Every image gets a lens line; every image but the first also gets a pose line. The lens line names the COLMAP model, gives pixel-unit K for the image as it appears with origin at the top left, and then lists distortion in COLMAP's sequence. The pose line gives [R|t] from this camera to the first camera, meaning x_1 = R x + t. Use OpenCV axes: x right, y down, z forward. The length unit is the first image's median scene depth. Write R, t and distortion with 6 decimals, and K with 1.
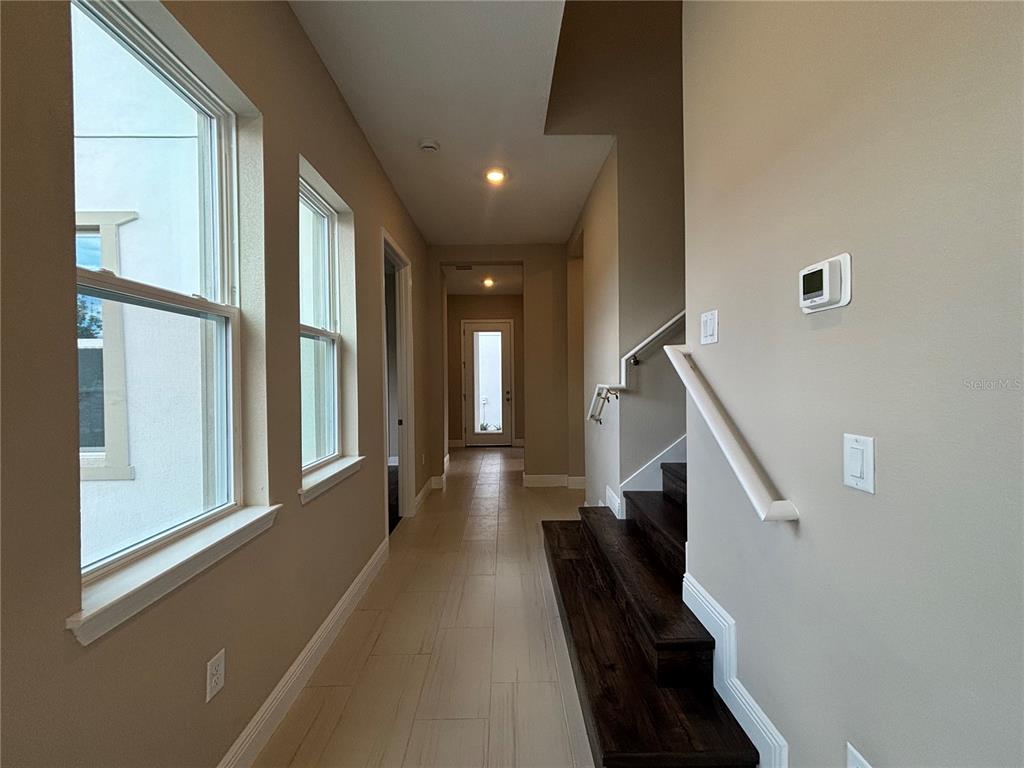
lens RADIAL K [[412.2, 0, 511.1], [0, 412.2, 381.2], [0, 0, 1]] dist [0.004626, 0.000363]
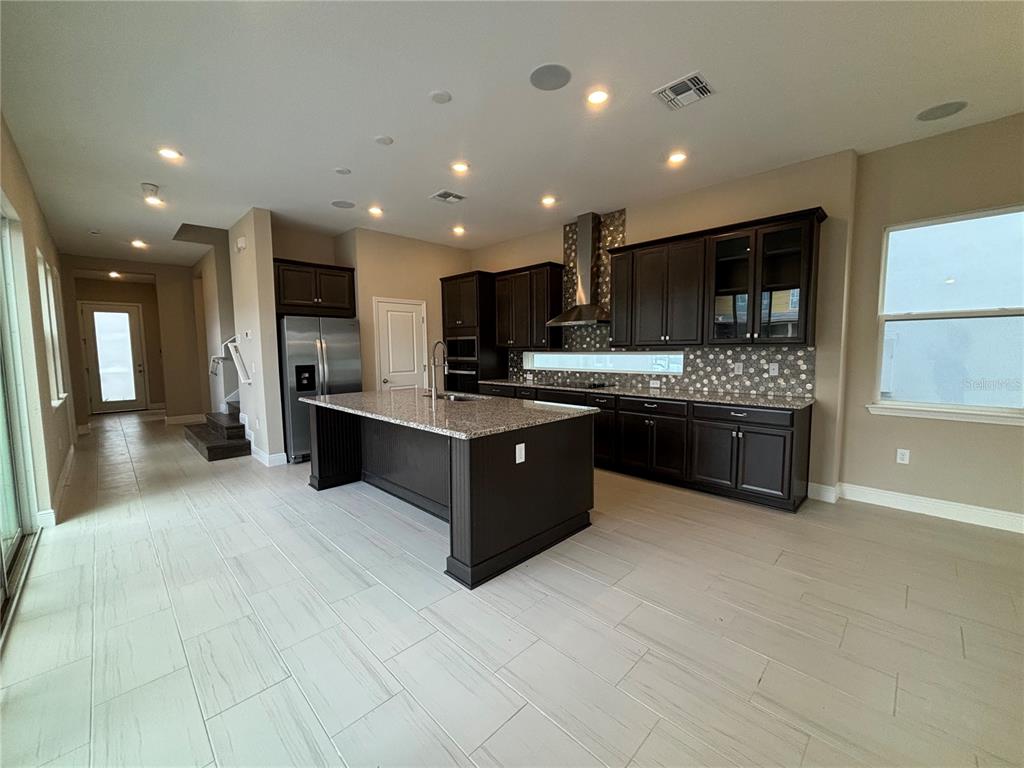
lens RADIAL K [[412.2, 0, 513.9], [0, 412.2, 383.2], [0, 0, 1]] dist [0.004626, 0.000363]
pose [[0.718710, -0.052088, 0.693357, -0.200751], [0.005890, 0.997610, 0.068839, 0.009365], [-0.695285, -0.045391, 0.717299, -1.959094]]
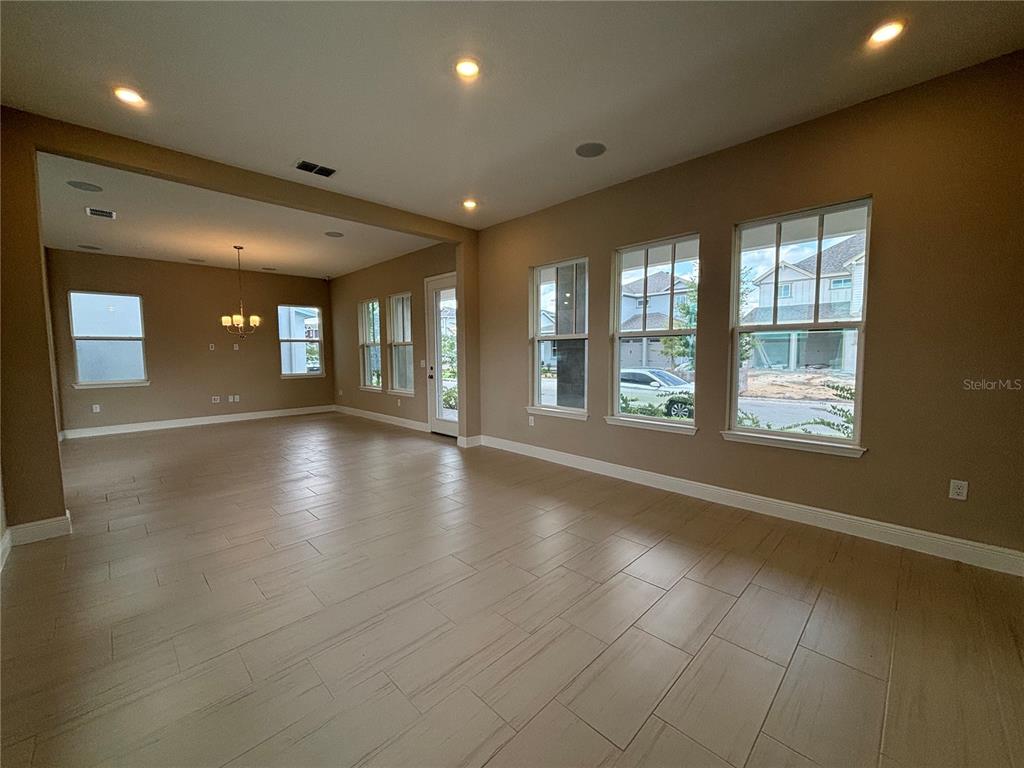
lens RADIAL K [[412.2, 0, 512.8], [0, 412.2, 380.1], [0, 0, 1]] dist [0.004626, 0.000363]
pose [[-0.694592, -0.029718, 0.718790, -2.189553], [0.024781, 0.997565, 0.065190, 0.058591], [-0.718977, 0.063093, -0.692164, -1.978020]]
